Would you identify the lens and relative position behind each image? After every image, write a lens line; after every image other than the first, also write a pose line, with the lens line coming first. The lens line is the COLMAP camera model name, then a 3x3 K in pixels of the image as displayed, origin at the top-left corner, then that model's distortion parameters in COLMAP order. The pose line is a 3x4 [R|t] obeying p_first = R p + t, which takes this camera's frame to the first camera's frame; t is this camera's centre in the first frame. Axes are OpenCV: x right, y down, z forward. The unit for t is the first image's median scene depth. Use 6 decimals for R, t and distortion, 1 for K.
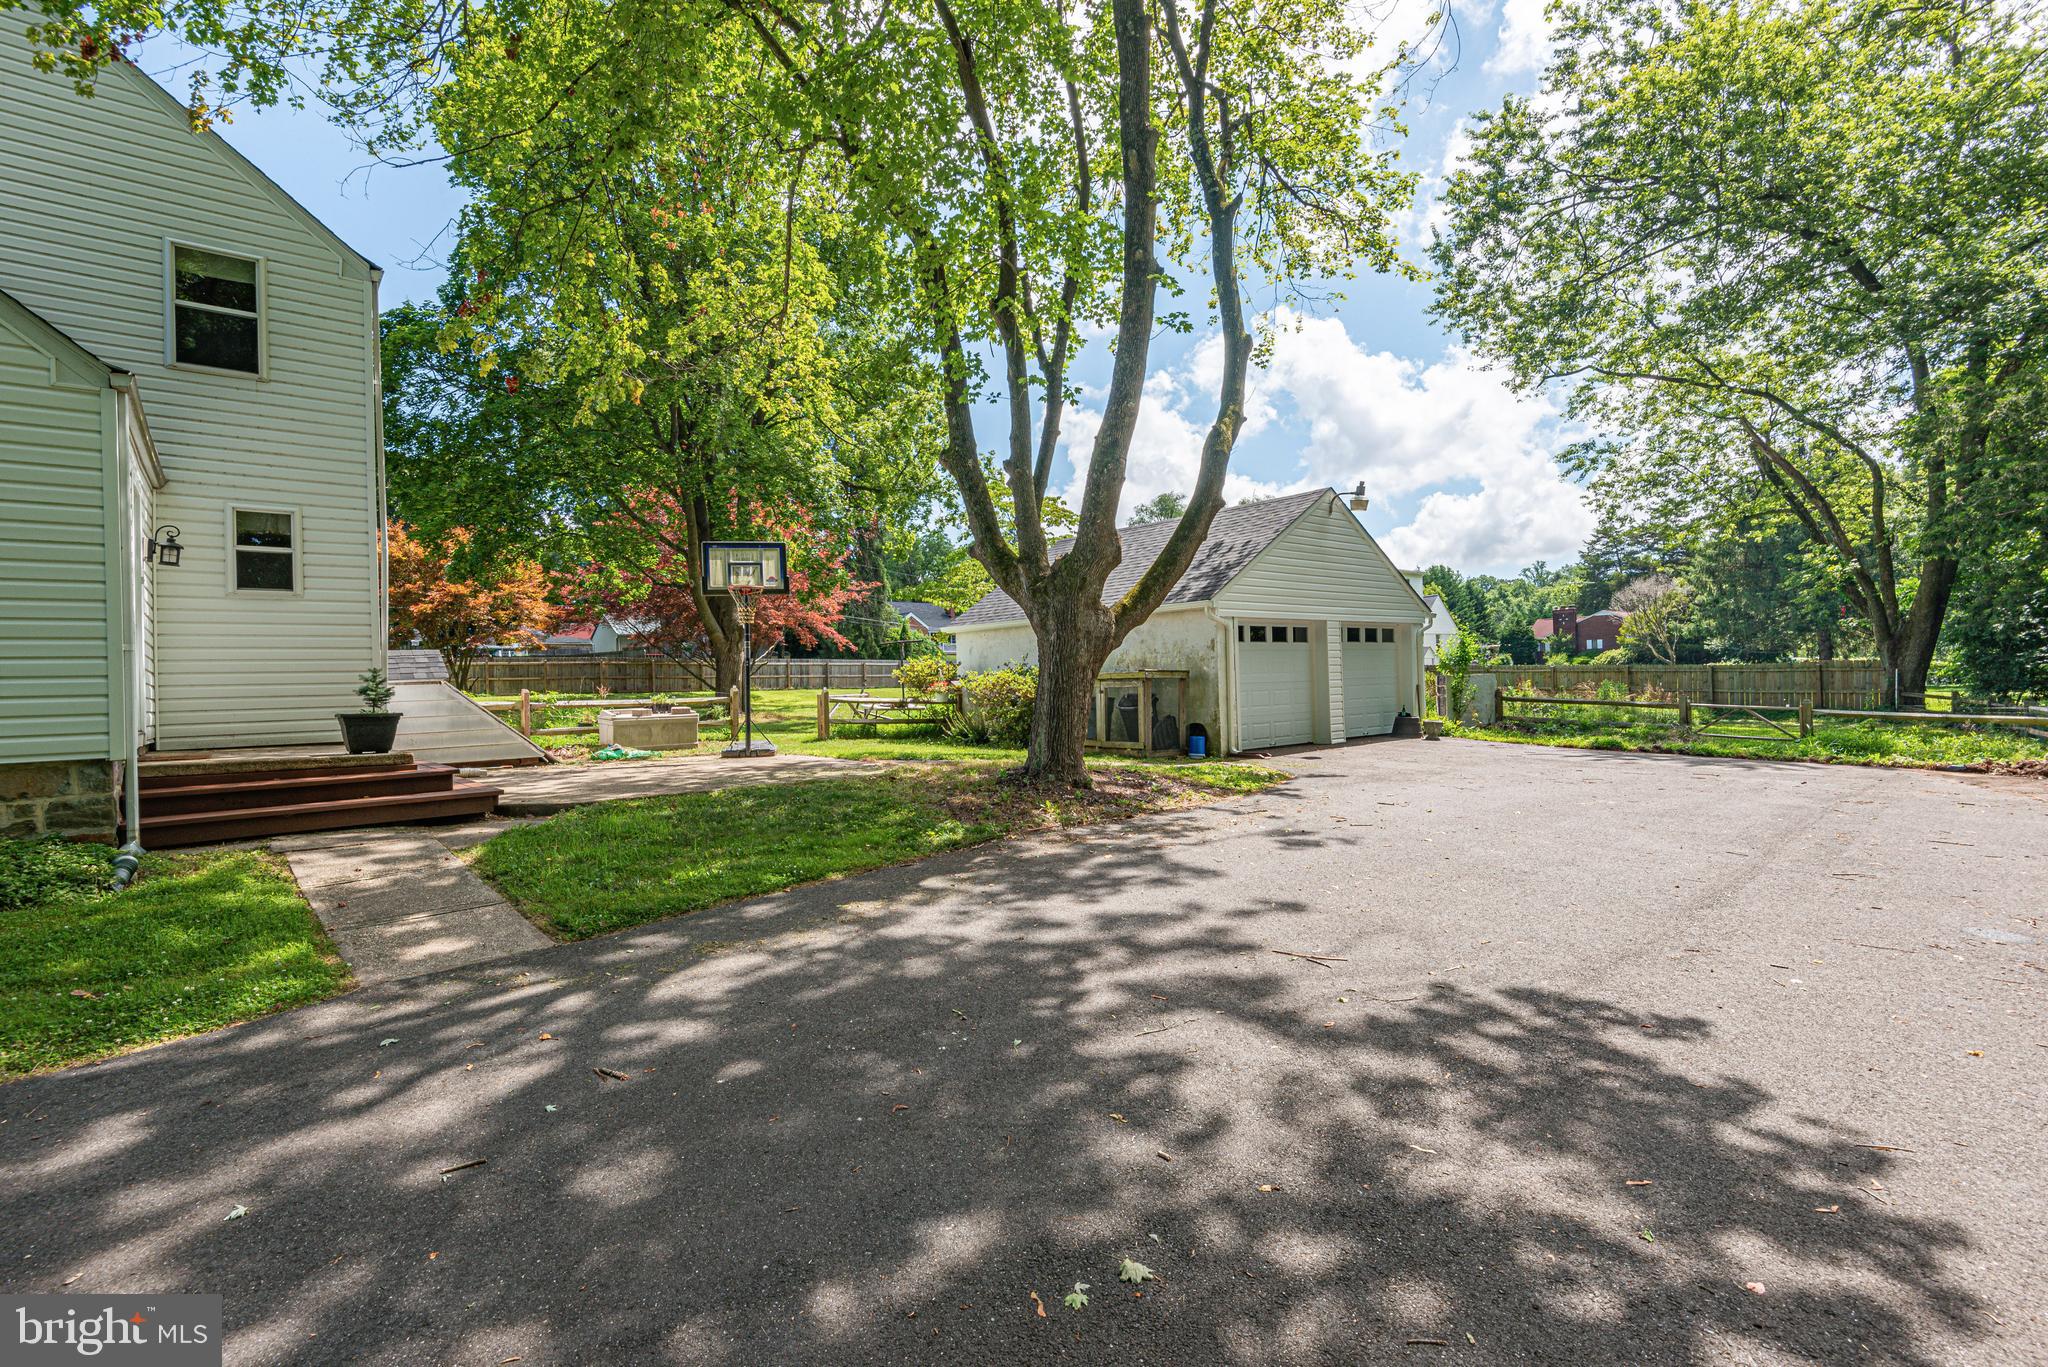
lens RADIAL K [[938.0, 0, 1024.0], [0, 938.0, 683.5], [0, 0, 1]] dist [0.001855, -0.000022]
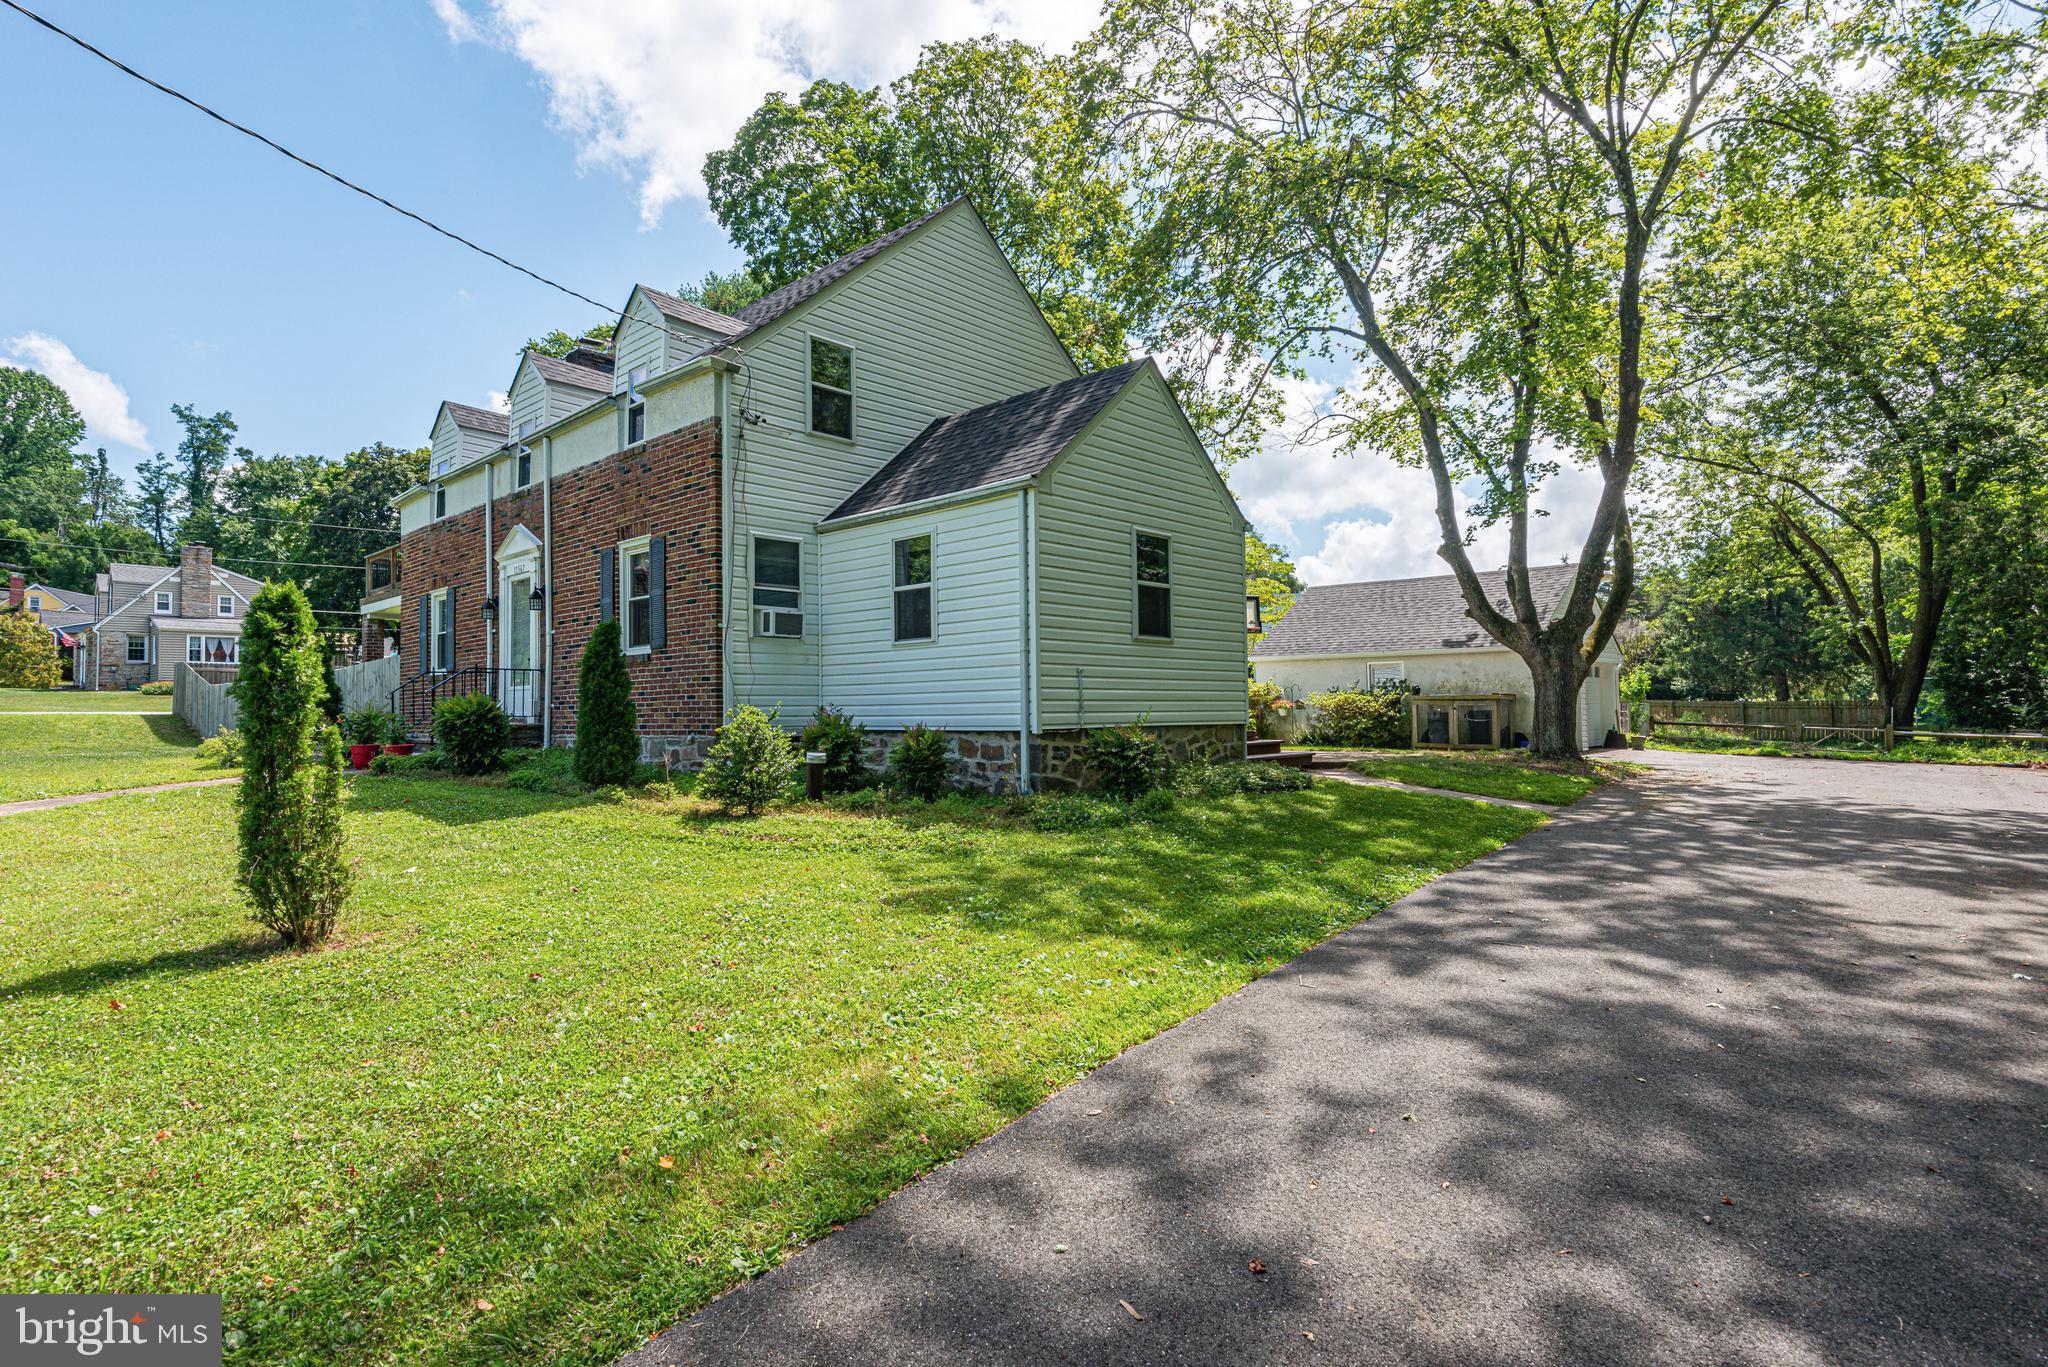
lens RADIAL K [[1061.3, 0, 1024.0], [0, 1061.3, 683.5], [0, 0, 1]] dist [0.002937, 0.000406]
pose [[0.992045, 0.021741, 0.123995, -0.617085], [-0.018188, 0.999393, -0.029713, 0.025618], [-0.124565, 0.027221, 0.991838, -0.403716]]
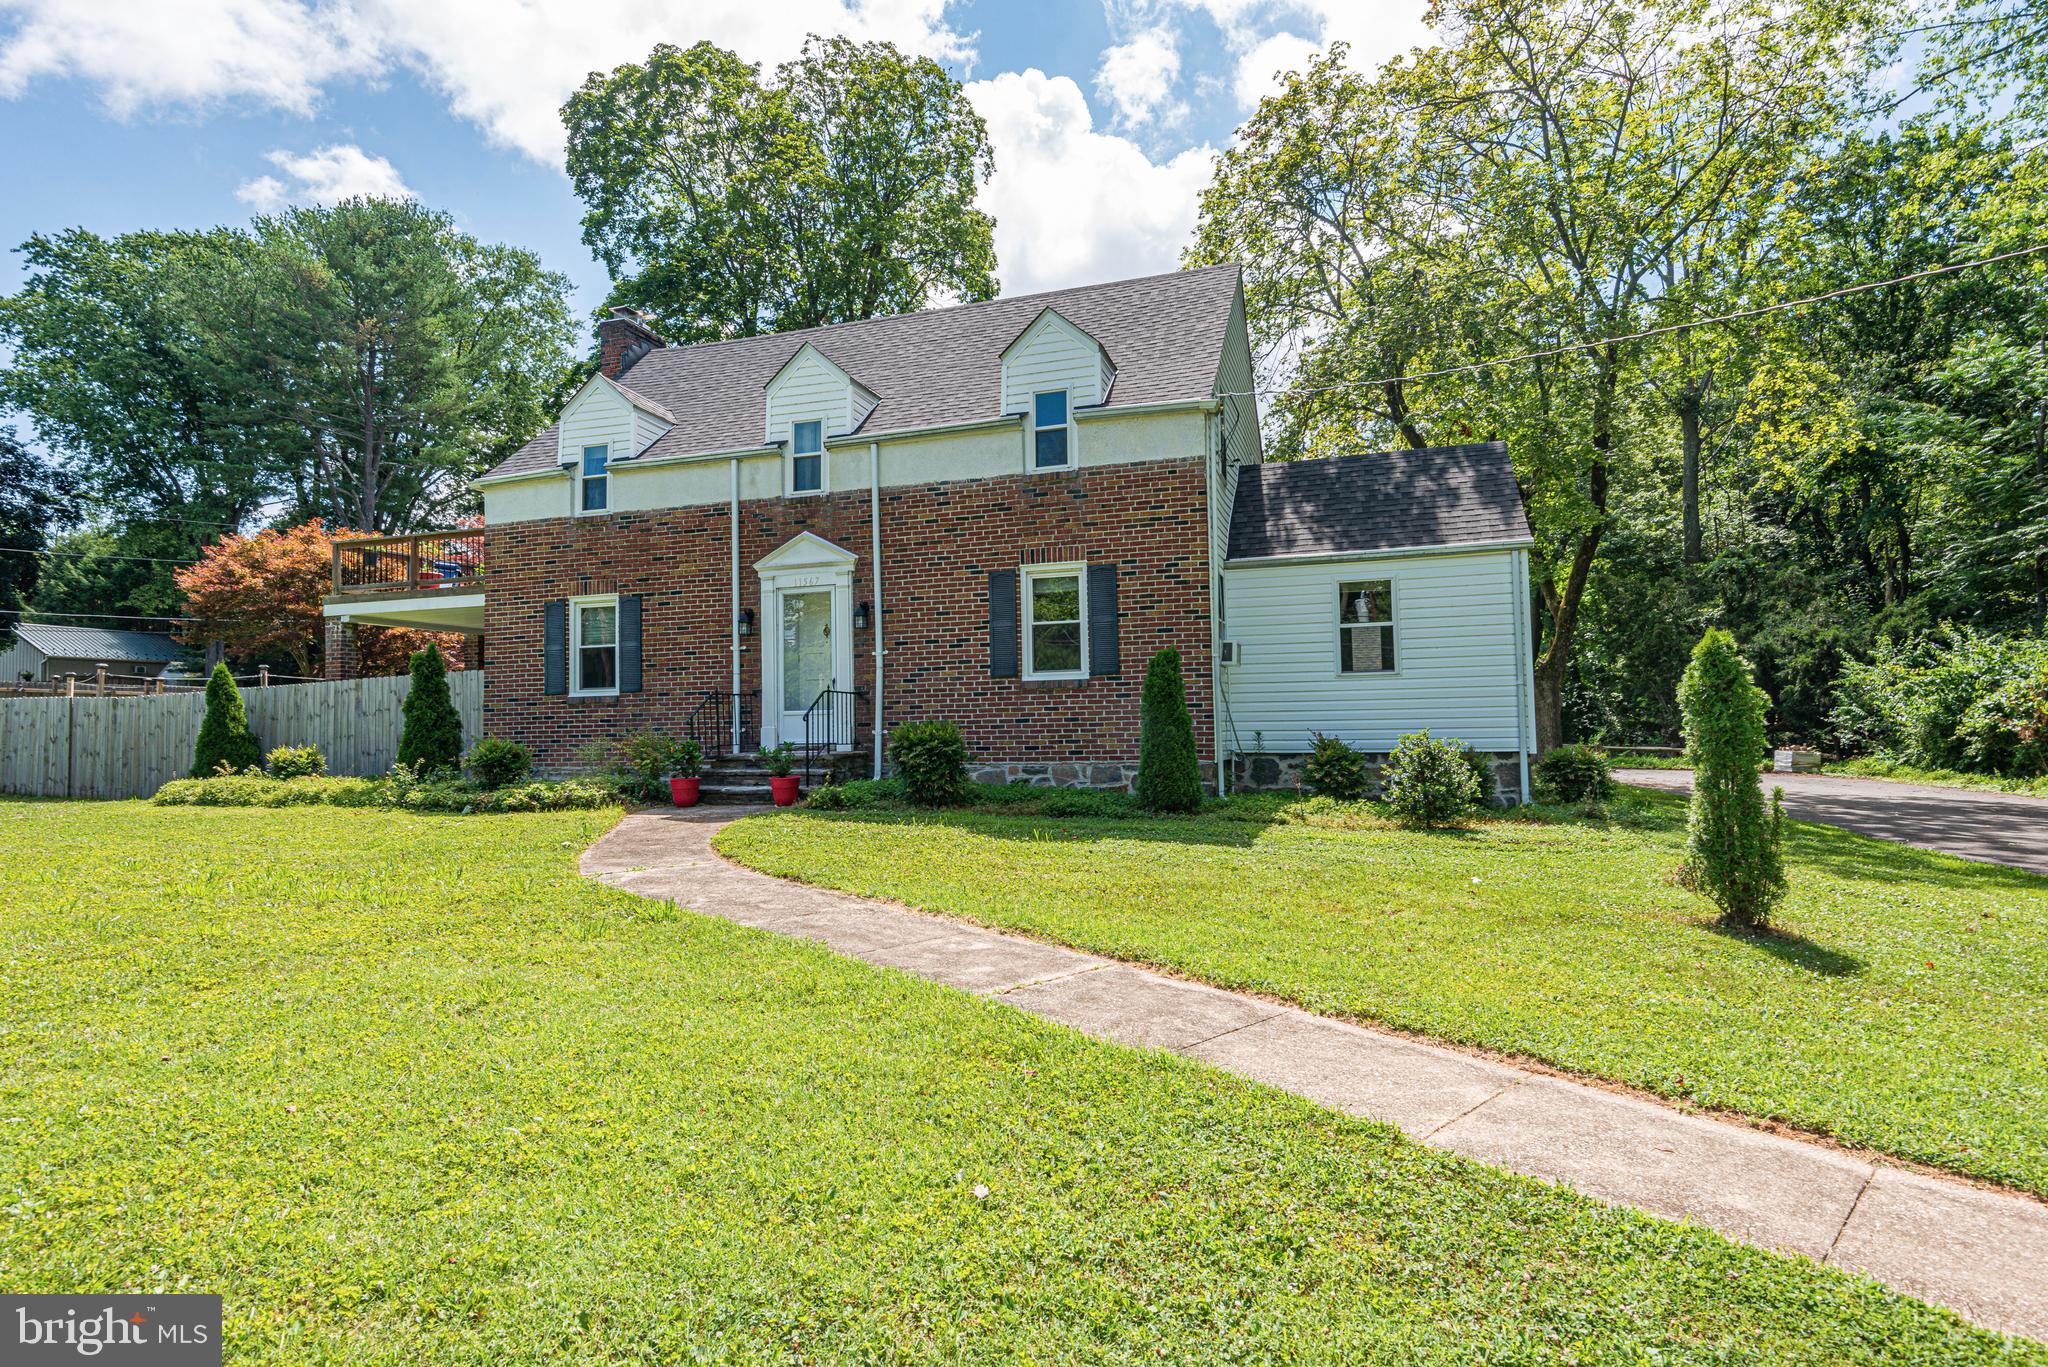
lens RADIAL K [[1099.3, 0, 1024.0], [0, 1099.3, 683.5], [0, 0, 1]] dist [0.024252, 0.000002]
pose [[0.849575, 0.037080, 0.526163, -1.624615], [-0.009265, 0.998421, -0.055401, 0.038362], [-0.527387, 0.042192, 0.848577, -0.171269]]
